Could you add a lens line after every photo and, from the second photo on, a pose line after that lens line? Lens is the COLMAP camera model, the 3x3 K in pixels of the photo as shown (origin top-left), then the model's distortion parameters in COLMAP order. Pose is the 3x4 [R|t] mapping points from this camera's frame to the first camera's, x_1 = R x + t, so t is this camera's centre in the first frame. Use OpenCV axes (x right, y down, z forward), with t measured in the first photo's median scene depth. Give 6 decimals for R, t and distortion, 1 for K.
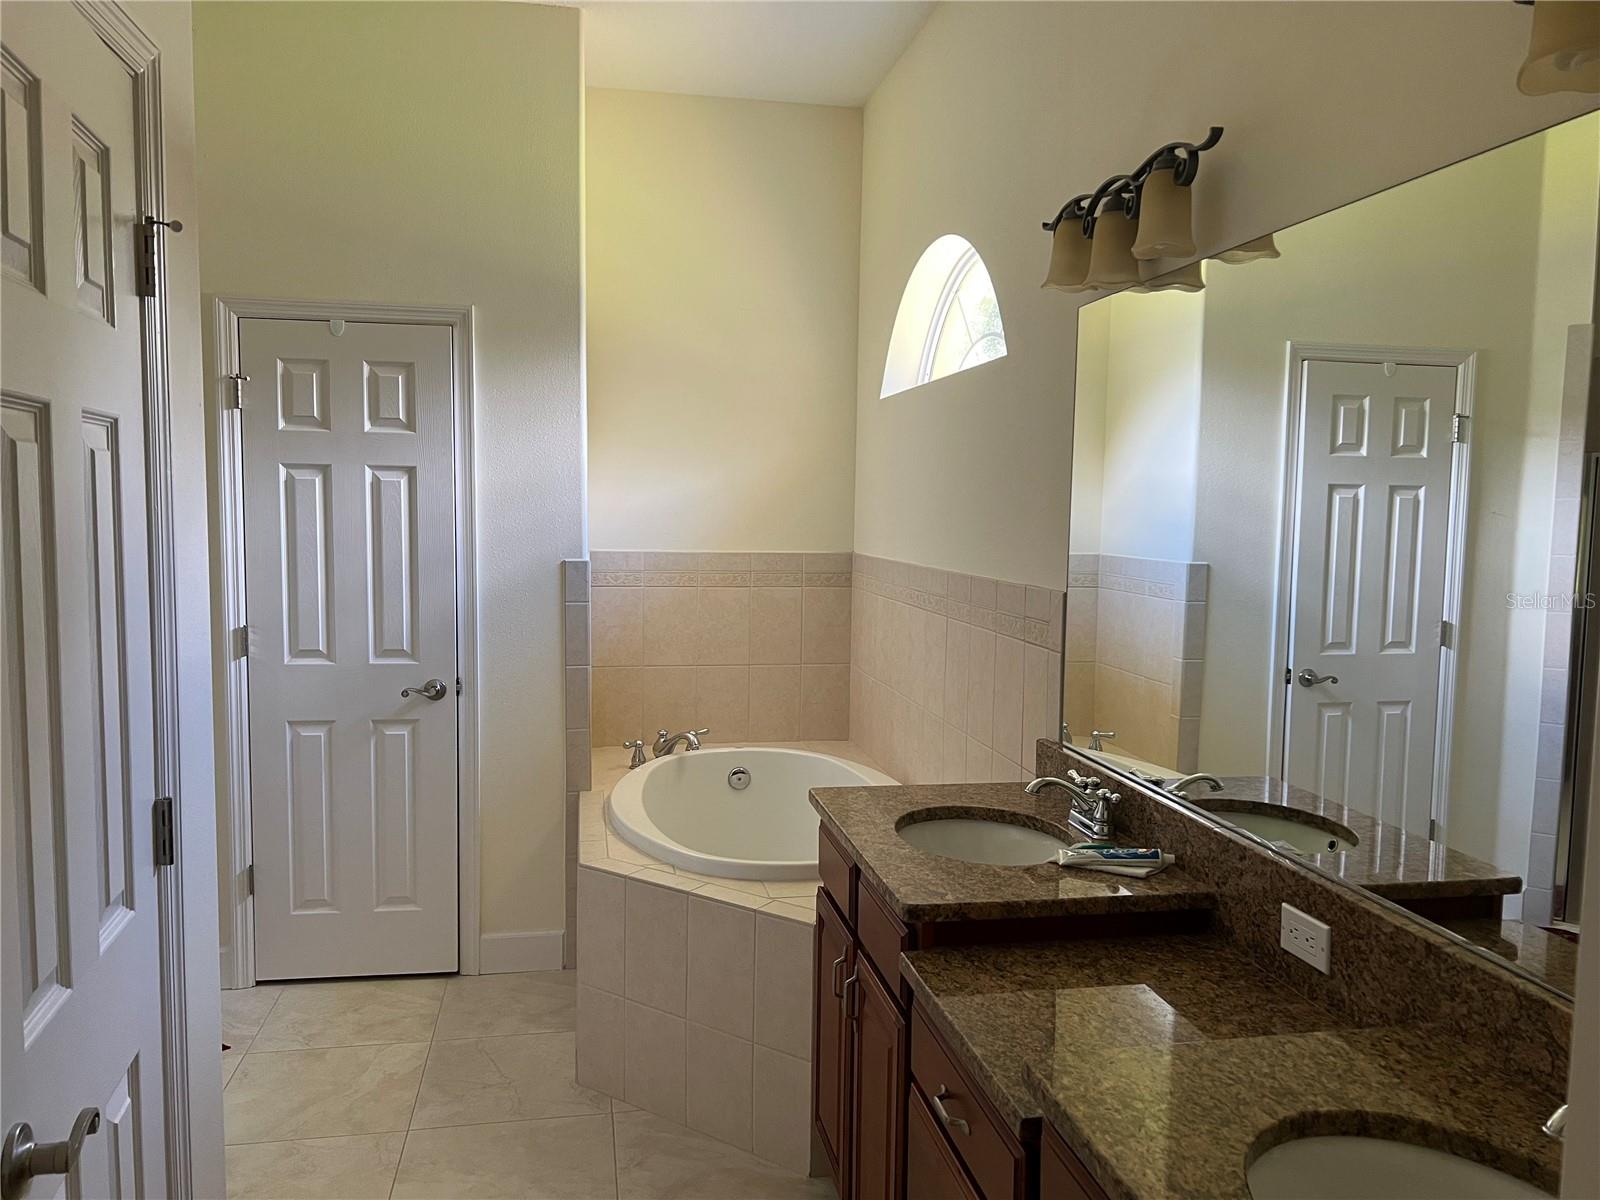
lens RADIAL K [[1208.4, 0, 801.3], [0, 1208.4, 601.1], [0, 0, 1]] dist [0.065514, -0.075373]
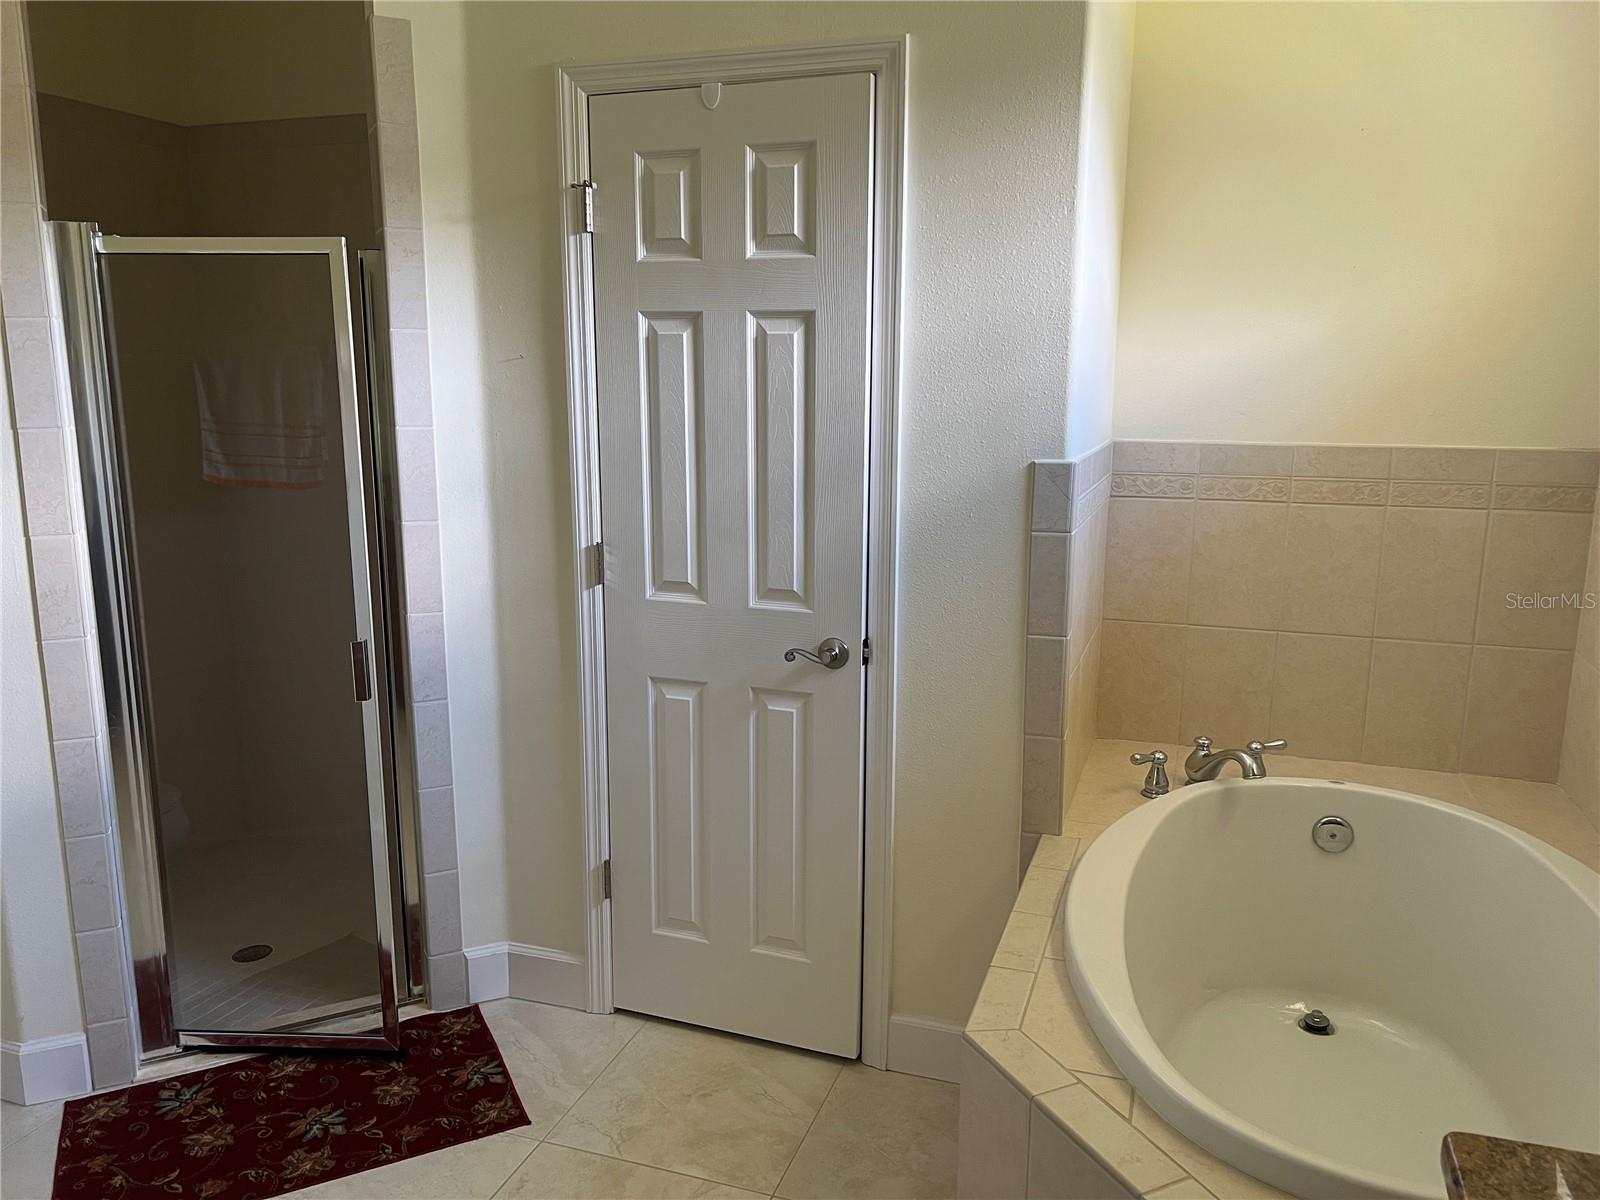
lens RADIAL K [[1208.4, 0, 805.3], [0, 1208.4, 609.1], [0, 0, 1]] dist [0.065514, -0.075373]
pose [[0.871651, 0.085605, -0.482594, 0.002626], [-0.031366, 0.992353, 0.119377, -0.029900], [0.489123, -0.088918, 0.867671, 0.423598]]
